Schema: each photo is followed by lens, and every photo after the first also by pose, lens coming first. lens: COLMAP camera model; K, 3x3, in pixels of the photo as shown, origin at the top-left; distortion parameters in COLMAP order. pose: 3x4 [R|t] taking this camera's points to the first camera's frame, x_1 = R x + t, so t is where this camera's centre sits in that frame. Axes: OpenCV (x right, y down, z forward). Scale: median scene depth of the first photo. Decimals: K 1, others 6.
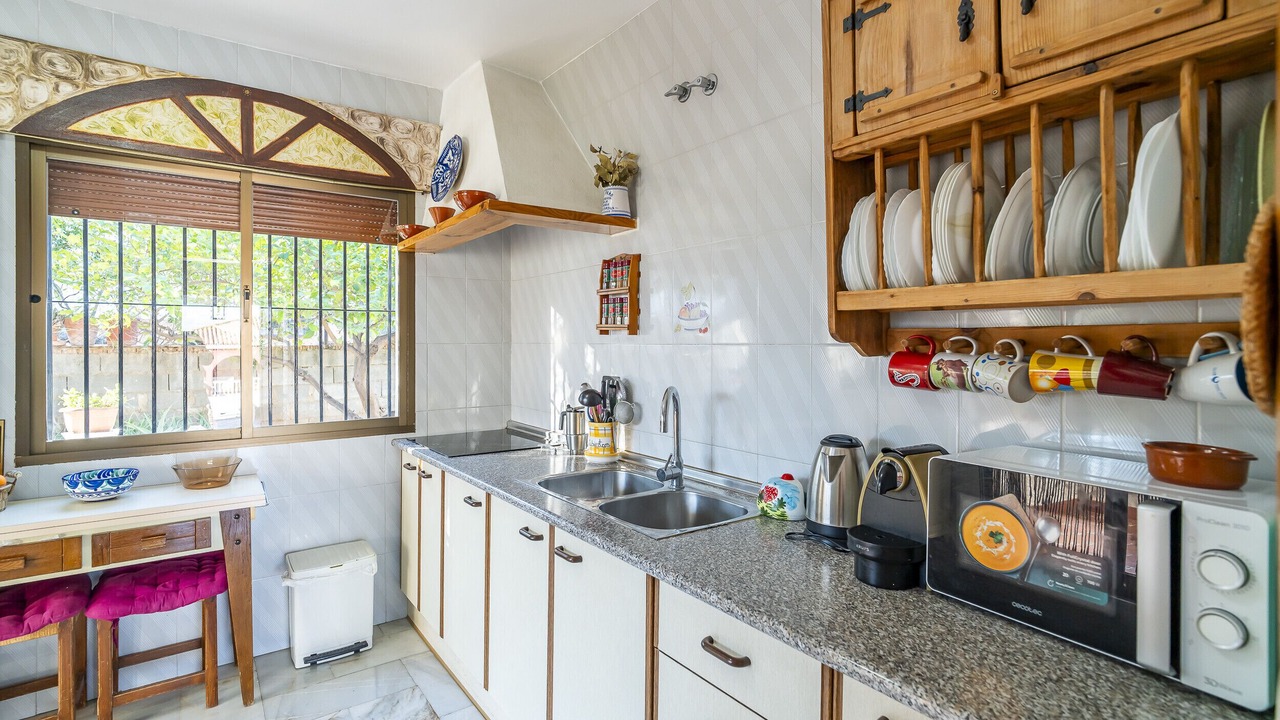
lens RADIAL K [[625.6, 0, 636.4], [0, 625.6, 341.4], [0, 0, 1]] dist [-0.028242, 0.014492]
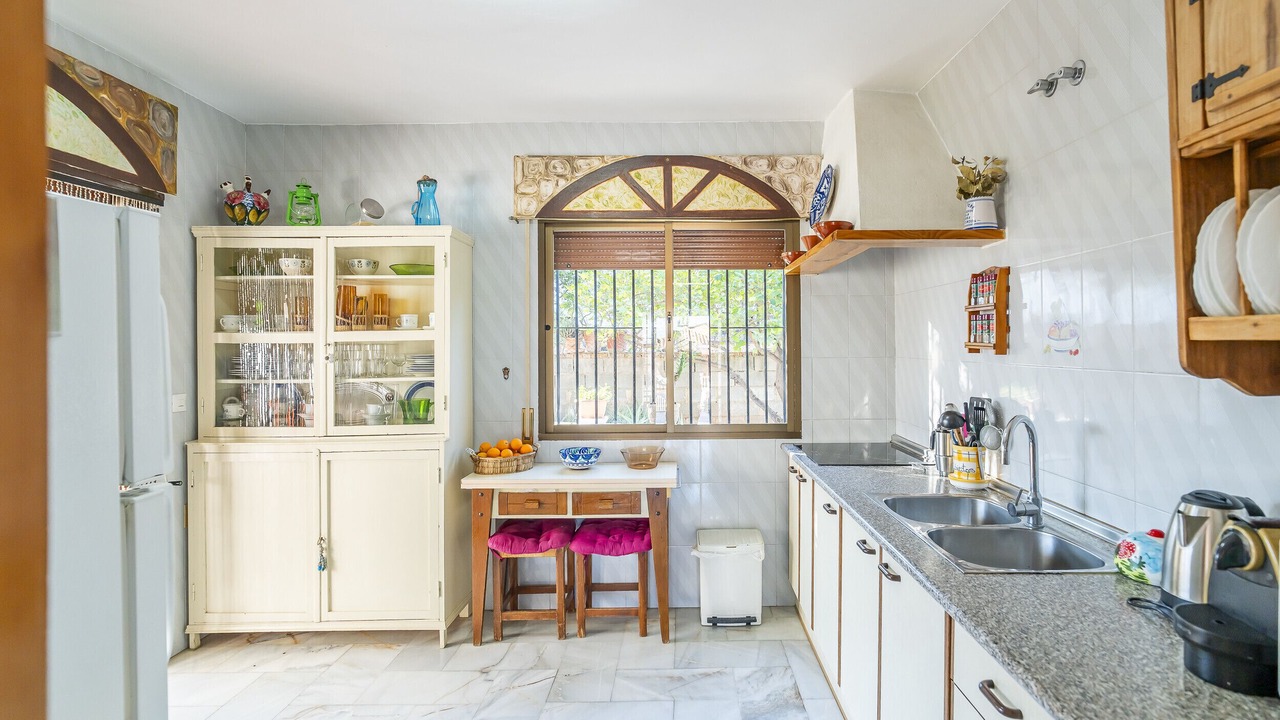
lens RADIAL K [[635.9, 0, 664.8], [0, 635.9, 340.2], [0, 0, 1]] dist [-0.017335, 0.001374]
pose [[0.801112, -0.006878, -0.598475, 0.157568], [0.004508, 0.999975, -0.005458, -0.028816], [0.598497, 0.001675, 0.801123, -0.050742]]
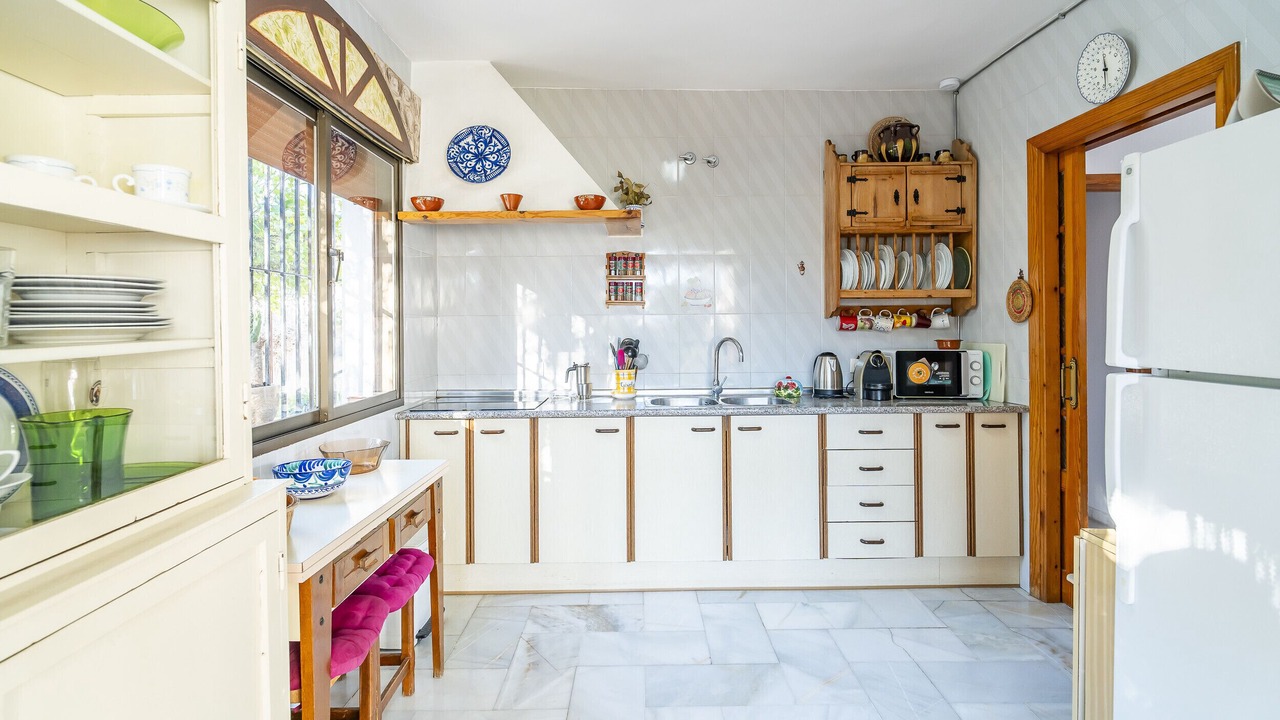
lens RADIAL K [[649.7, 0, 647.3], [0, 649.7, 327.8], [0, 0, 1]] dist [-0.018530, 0.000215]
pose [[0.556258, -0.005950, 0.830988, -1.273098], [0.007710, 0.999968, 0.002000, 0.032565], [-0.830974, 0.005294, 0.556286, 0.145398]]
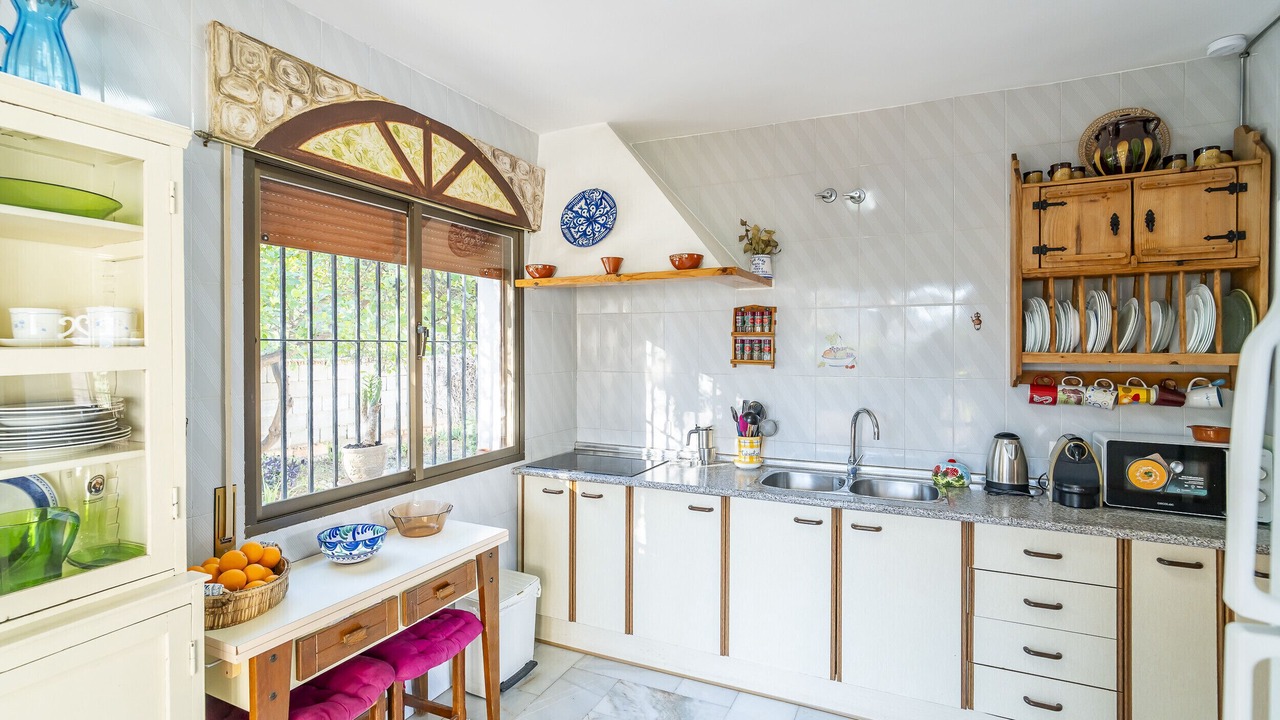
lens RADIAL K [[627.8, 0, 629.7], [0, 627.8, 346.5], [0, 0, 1]] dist [-0.016110, 0.001766]
pose [[0.876009, -0.002237, 0.482289, -0.910931], [0.000584, 0.999993, 0.003578, -0.061904], [-0.482294, -0.002853, 0.876005, -0.011815]]
